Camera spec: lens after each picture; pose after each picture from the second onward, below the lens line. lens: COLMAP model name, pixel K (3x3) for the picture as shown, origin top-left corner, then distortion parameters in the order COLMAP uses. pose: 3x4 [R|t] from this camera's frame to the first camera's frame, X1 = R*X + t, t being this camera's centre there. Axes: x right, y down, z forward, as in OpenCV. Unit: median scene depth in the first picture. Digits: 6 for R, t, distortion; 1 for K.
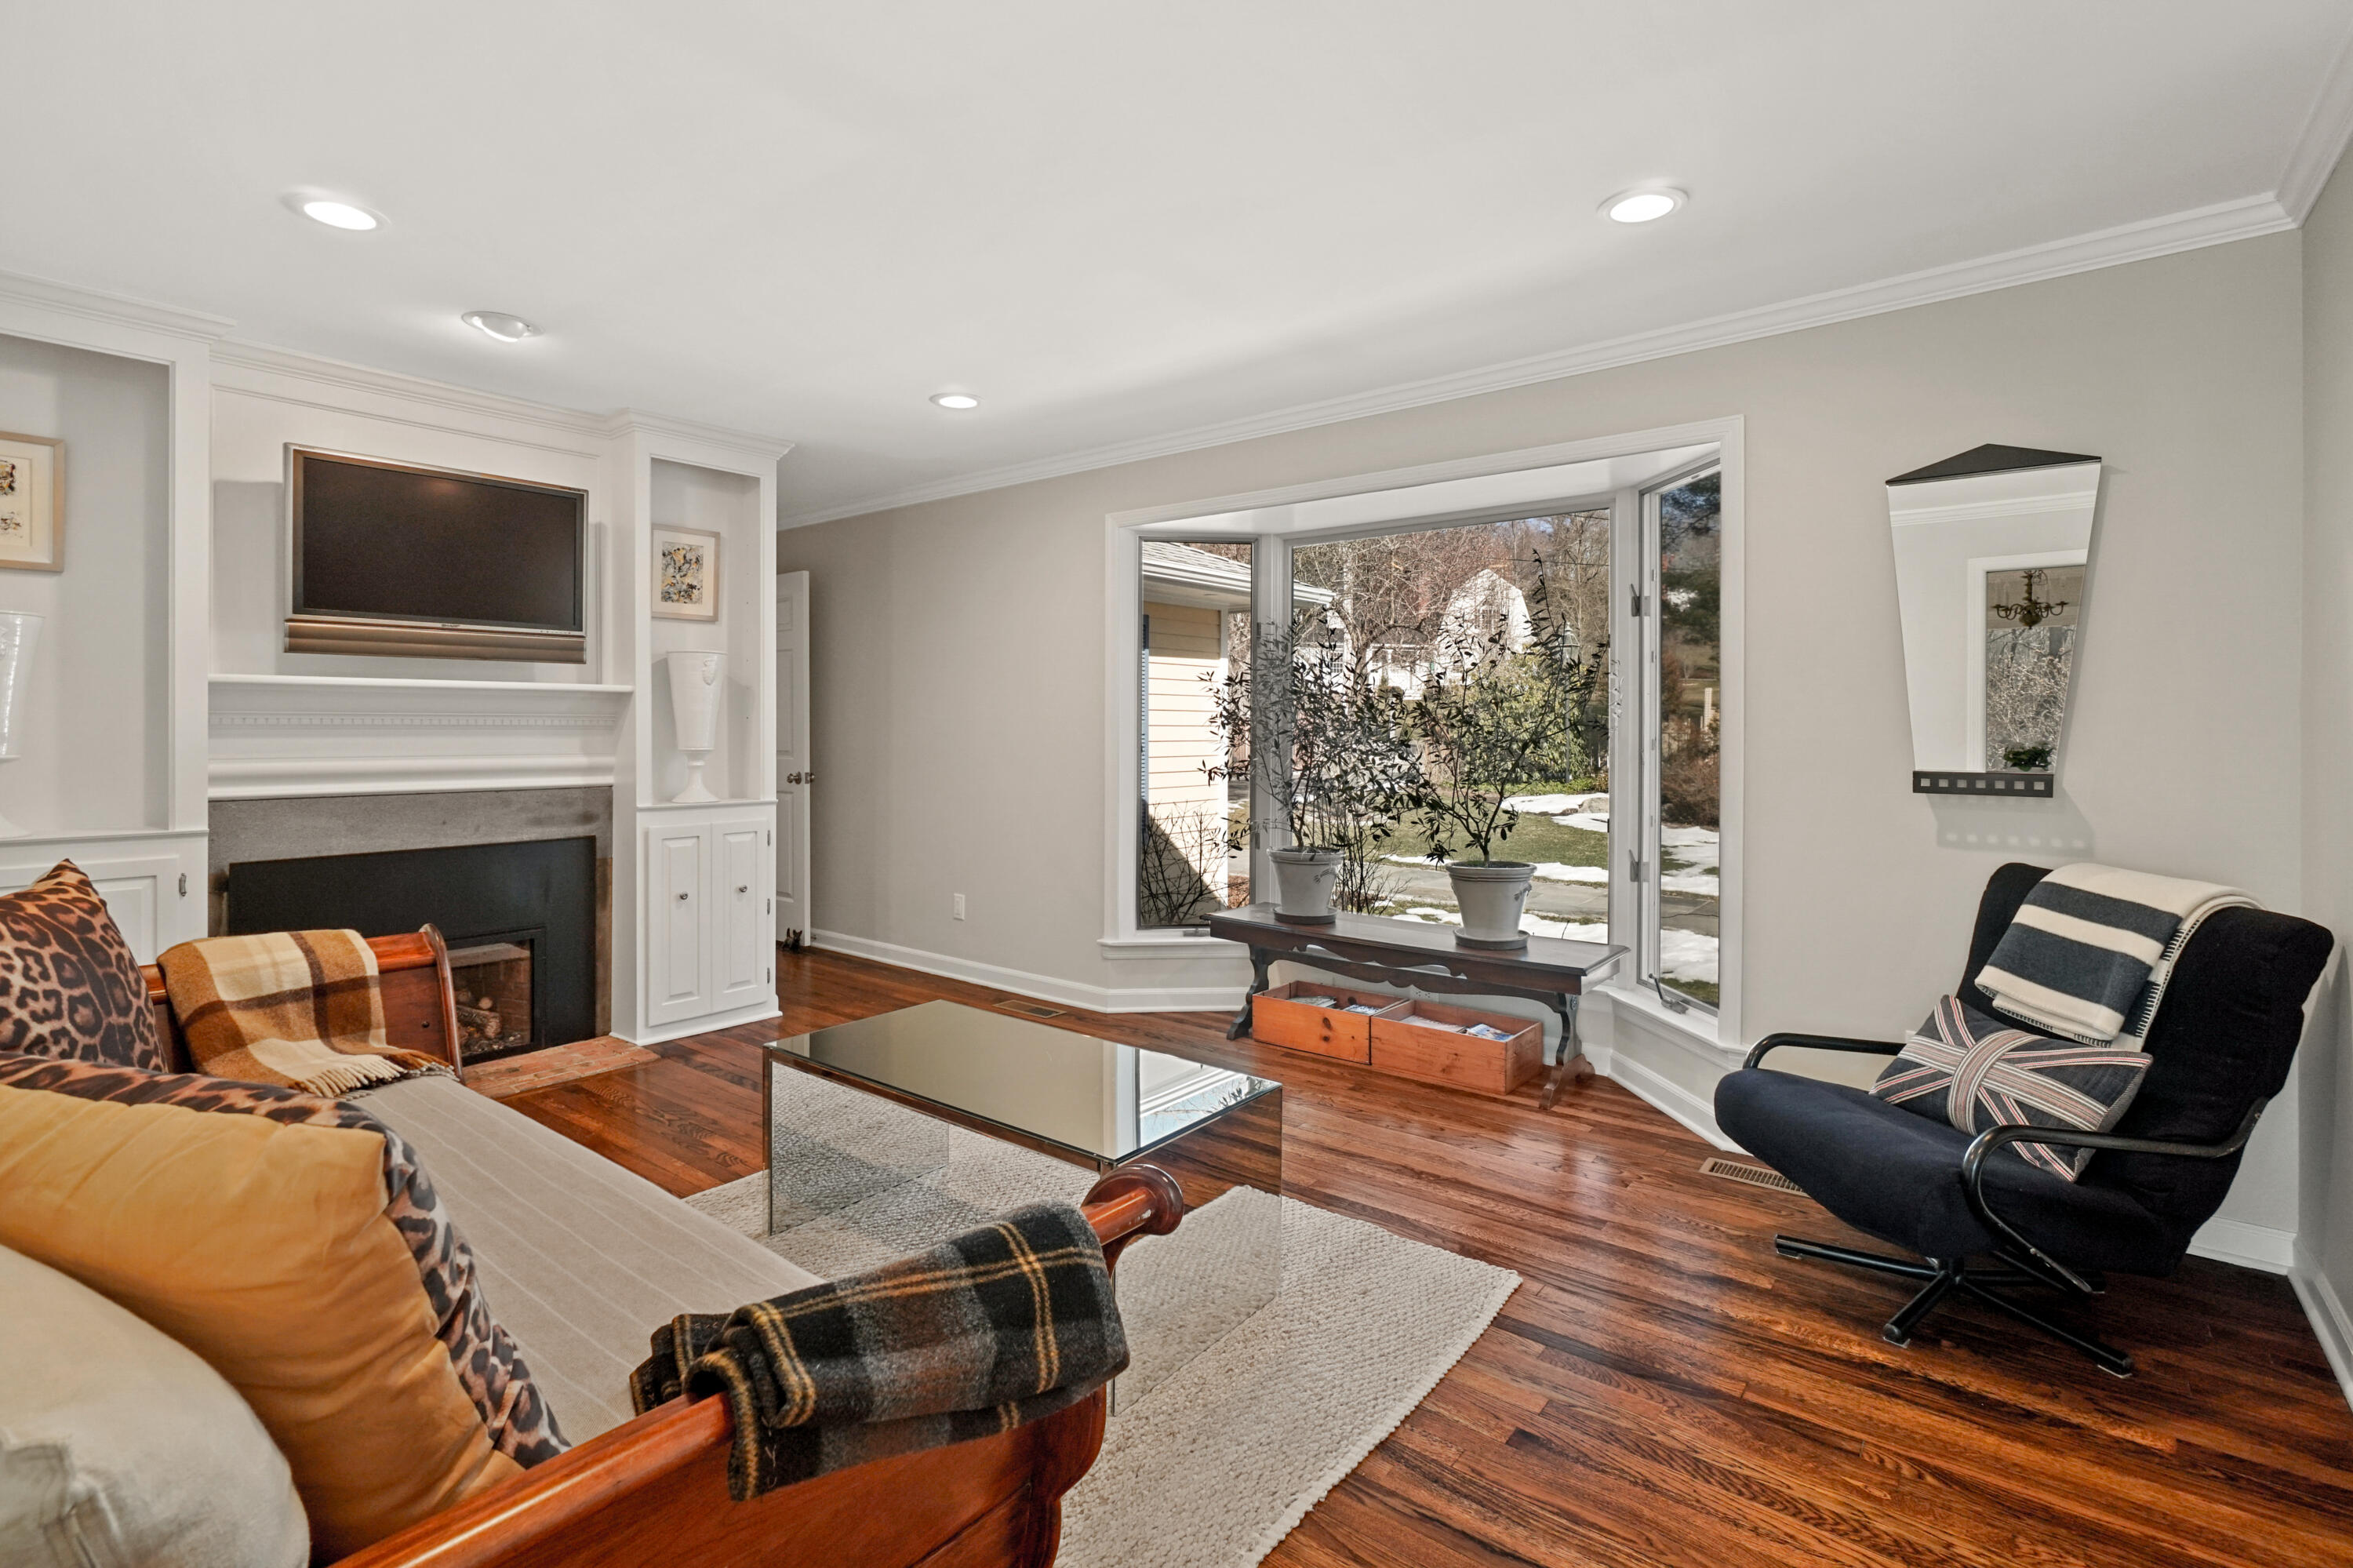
lens RADIAL K [[1109.1, 0, 1118.8], [0, 1109.1, 722.5], [0, 0, 1]] dist [-0.020193, 0.012103]
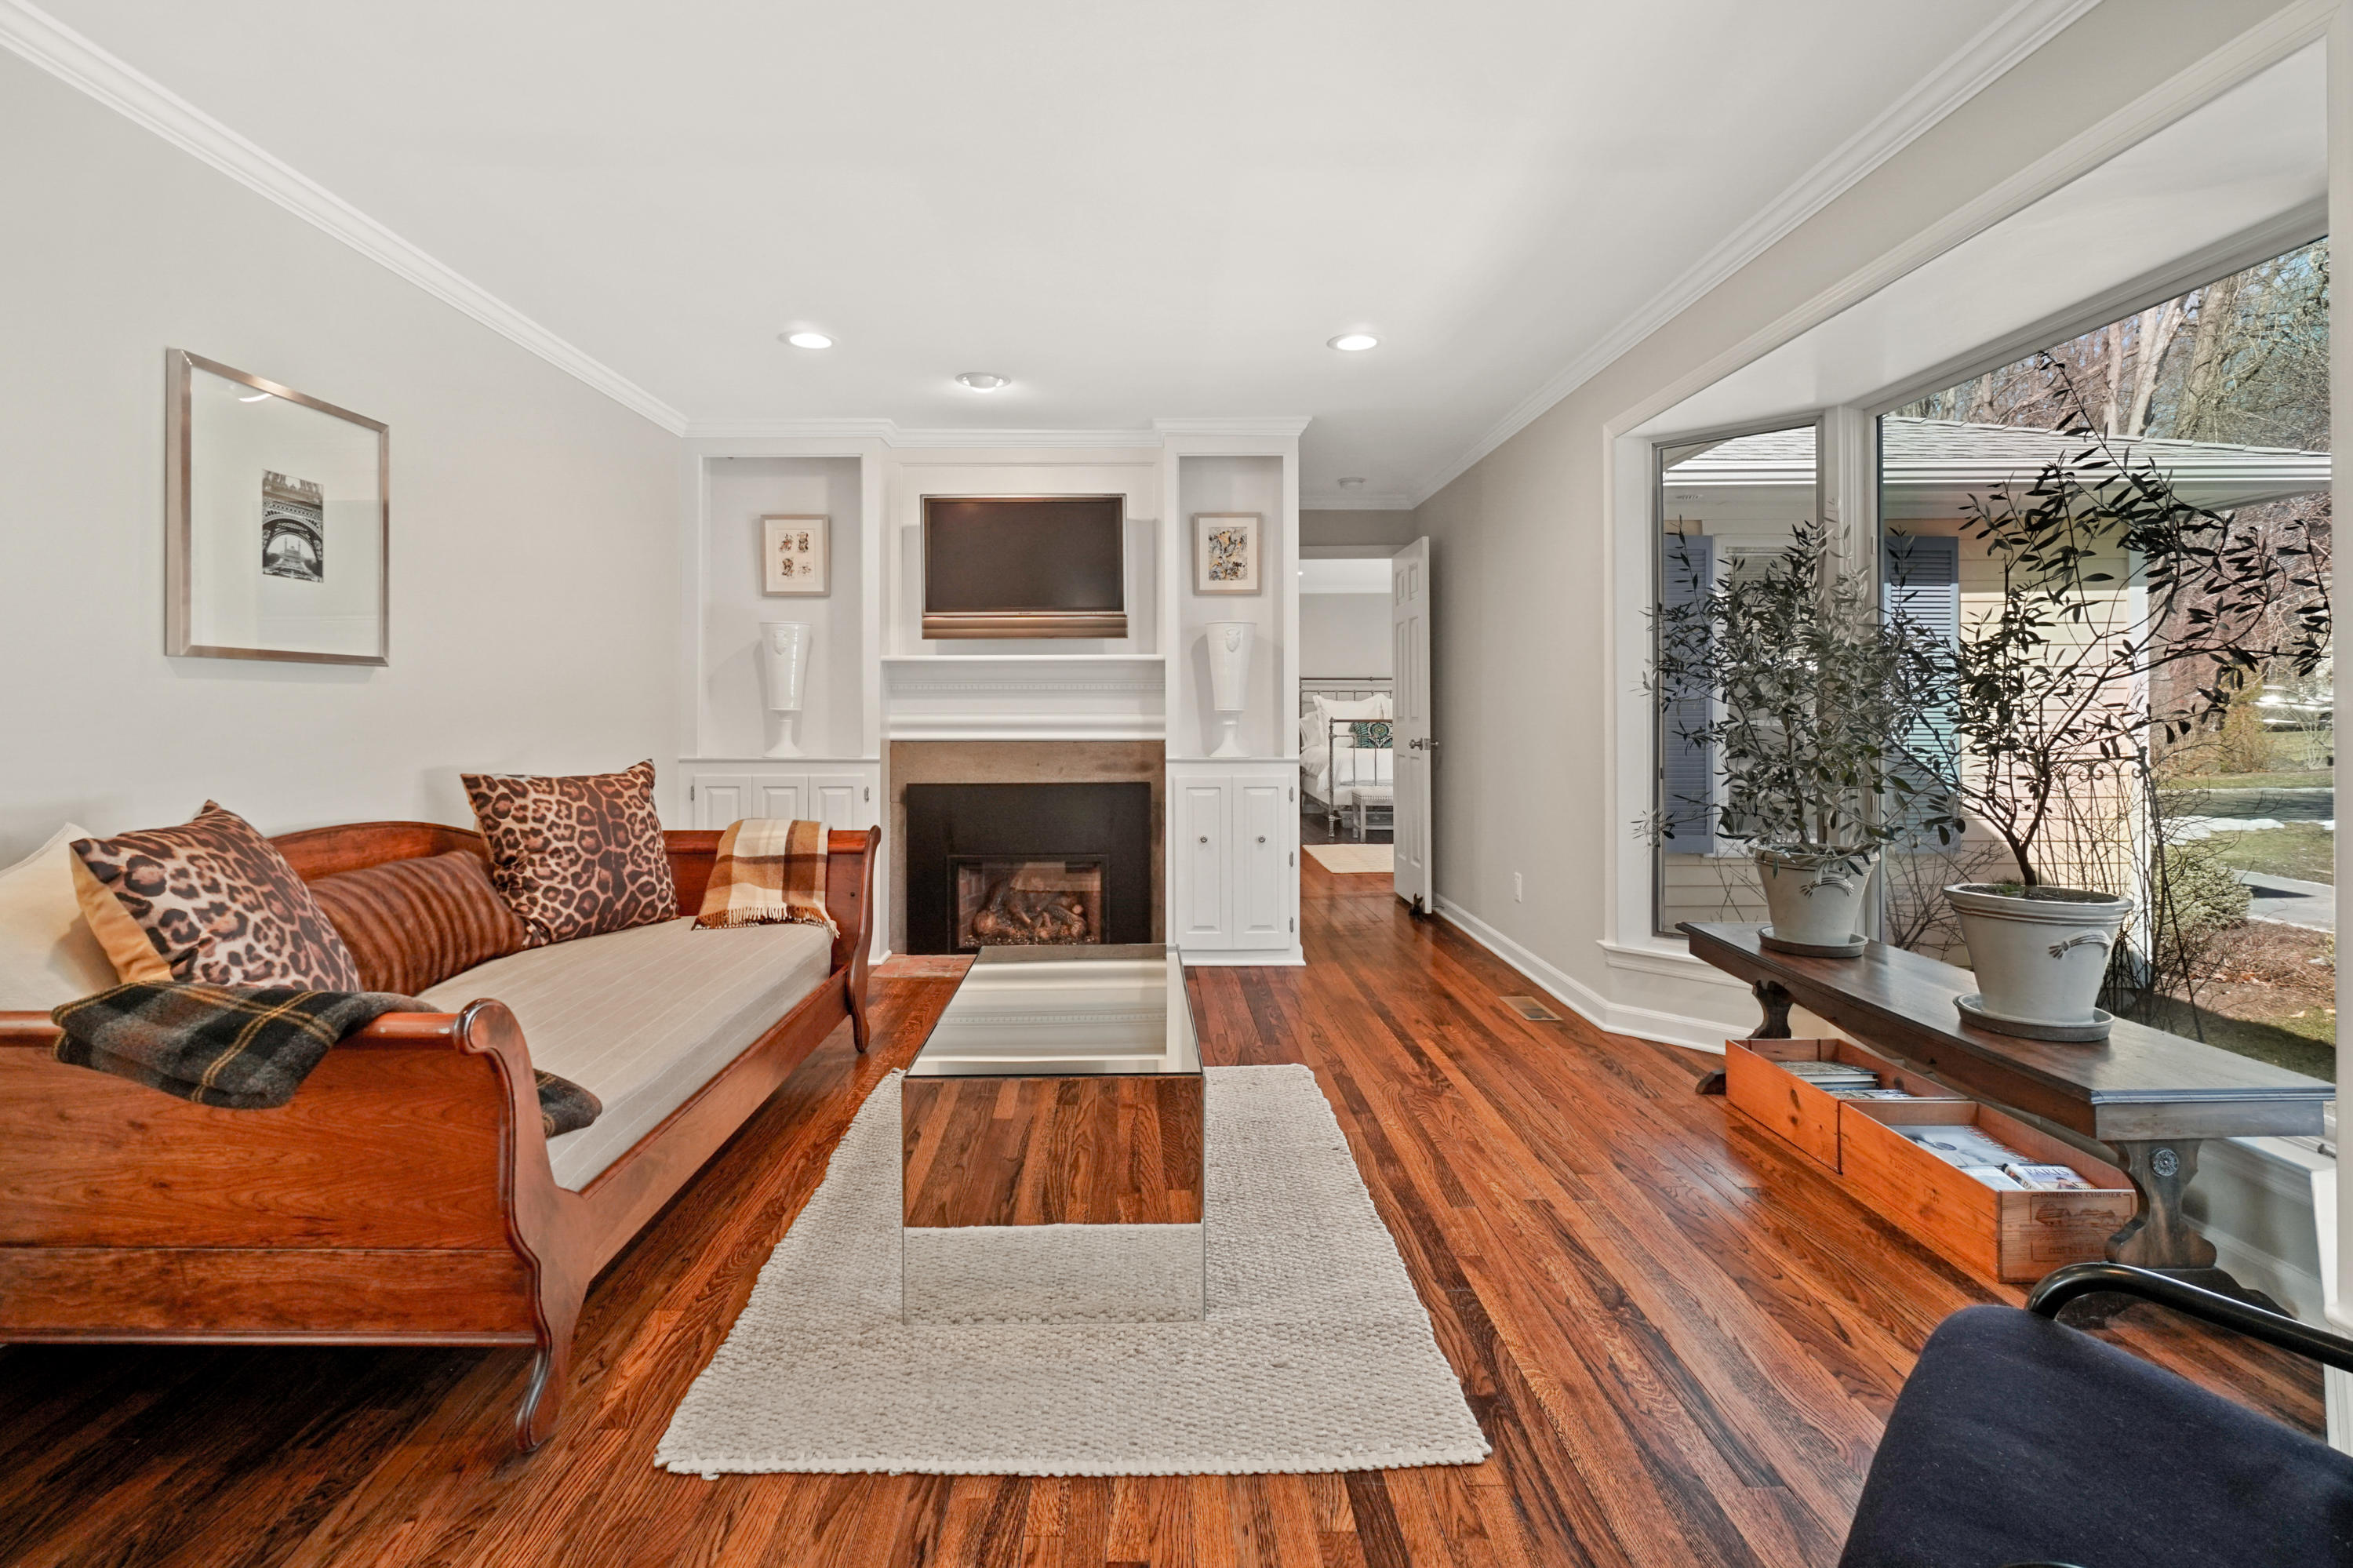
lens RADIAL K [[1101.5, 0, 1152.0], [0, 1101.5, 706.6], [0, 0, 1]] dist [-0.000784, -0.000288]
pose [[0.647434, -0.005801, -0.762099, 0.457916], [0.004926, 0.999982, -0.003427, 0.026622], [0.762105, -0.001536, 0.647451, 0.248319]]
